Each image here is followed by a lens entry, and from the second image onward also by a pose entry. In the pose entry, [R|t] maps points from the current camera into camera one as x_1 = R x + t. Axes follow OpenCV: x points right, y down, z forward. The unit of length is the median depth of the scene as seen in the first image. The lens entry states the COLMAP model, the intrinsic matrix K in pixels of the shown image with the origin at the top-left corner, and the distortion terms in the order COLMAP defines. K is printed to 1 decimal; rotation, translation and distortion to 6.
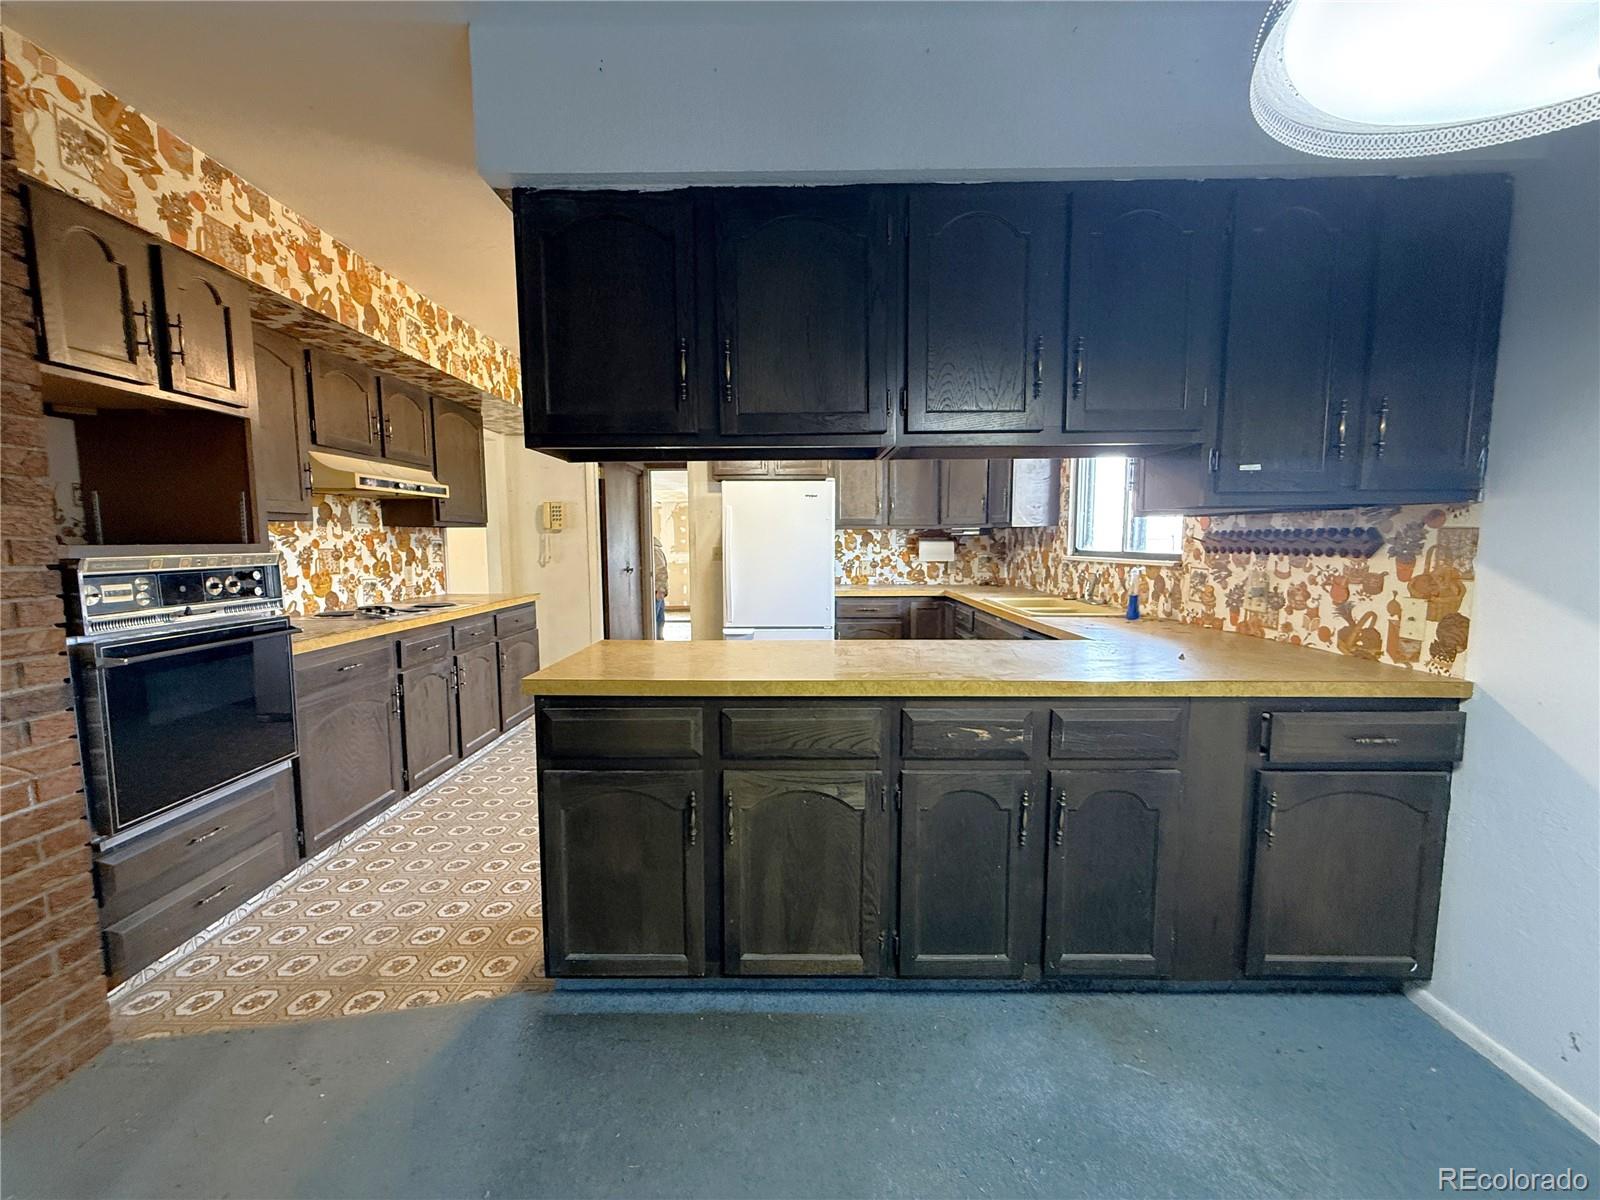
lens RADIAL K [[639.2, 0, 797.6], [0, 639.2, 603.0], [0, 0, 1]] dist [-0.009485, 0.000048]
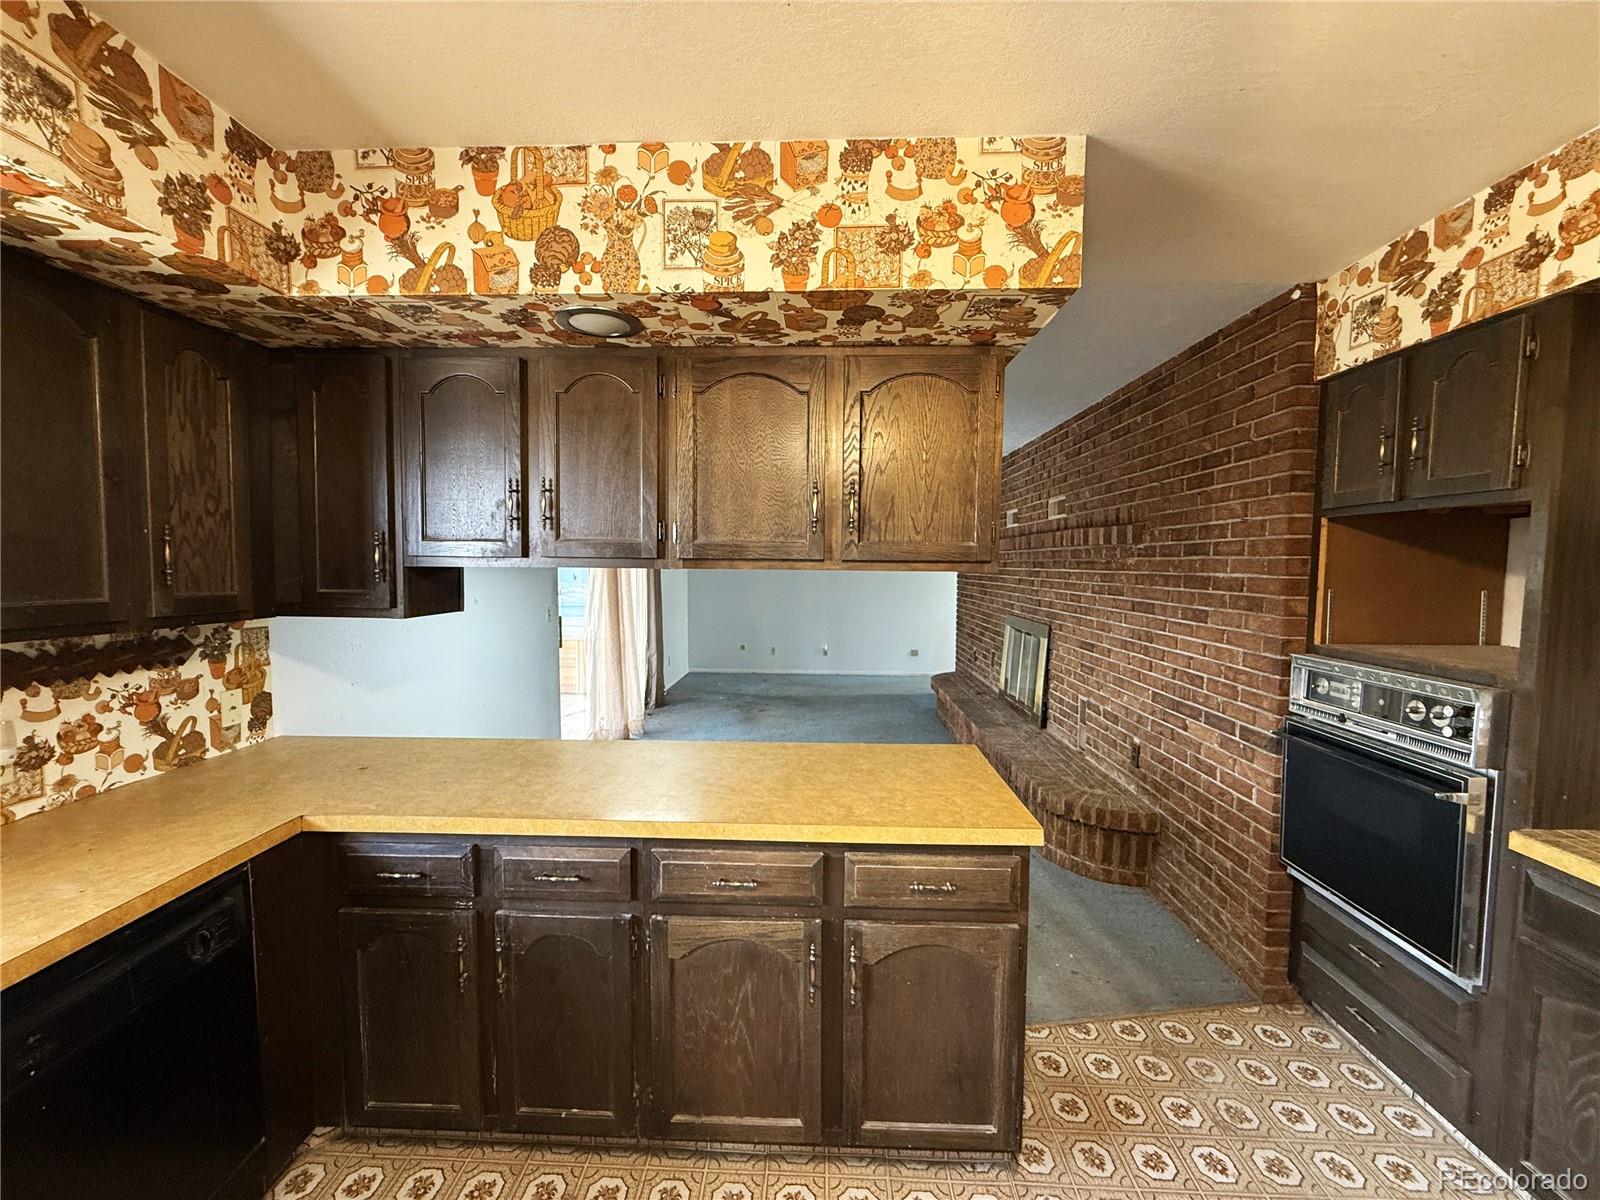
lens RADIAL K [[639.2, 0, 801.2], [0, 639.2, 601.0], [0, 0, 1]] dist [-0.009485, 0.000048]
pose [[-0.999679, -0.004642, 0.024894, -0.093199], [-0.000652, 0.987447, 0.157948, -0.326744], [-0.025315, 0.157881, -0.987134, 1.935568]]
